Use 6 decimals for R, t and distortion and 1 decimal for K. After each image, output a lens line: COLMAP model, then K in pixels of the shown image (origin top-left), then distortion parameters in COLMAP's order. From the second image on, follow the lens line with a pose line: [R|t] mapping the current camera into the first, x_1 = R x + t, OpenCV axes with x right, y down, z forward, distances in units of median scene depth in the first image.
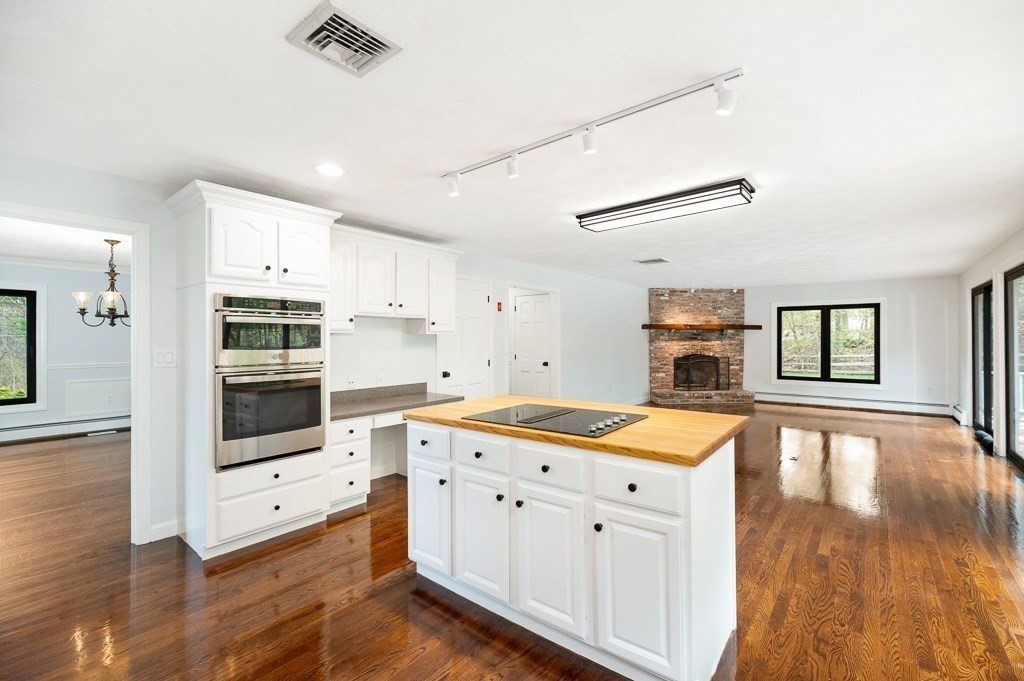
lens RADIAL K [[451.8, 0, 512.8], [0, 451.8, 339.3], [0, 0, 1]] dist [0.008009, 0.000093]
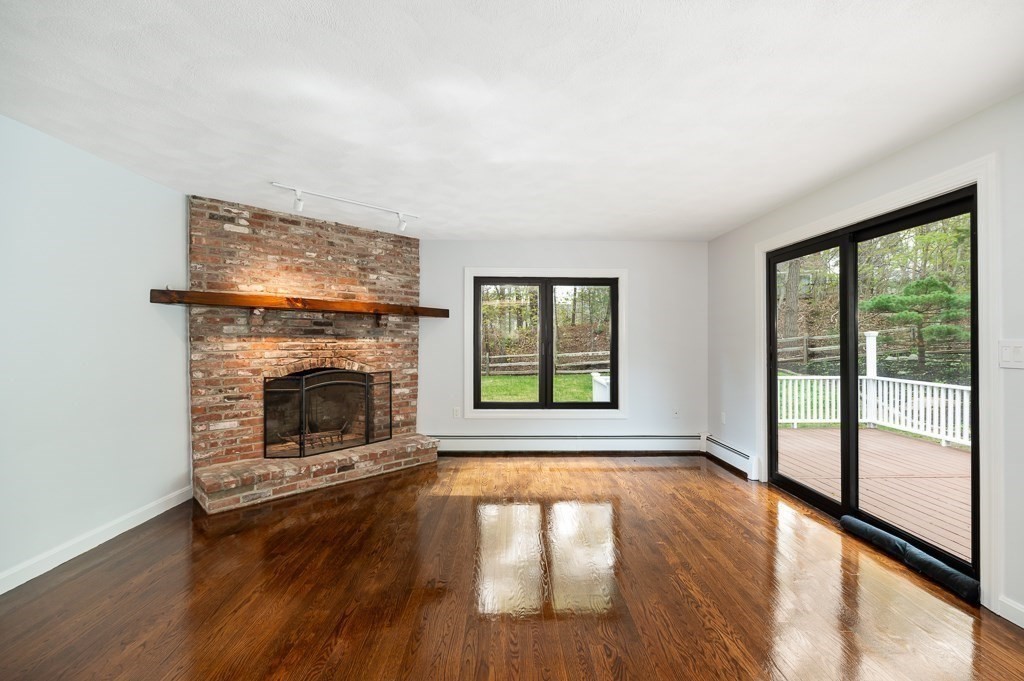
lens RADIAL K [[451.8, 0, 511.3], [0, 451.8, 342.2], [0, 0, 1]] dist [0.008009, 0.000093]
pose [[0.773974, -0.000650, 0.633218, 0.270110], [-0.002631, 0.999988, 0.004242, 0.005201], [-0.633212, -0.004949, 0.773962, 0.542691]]
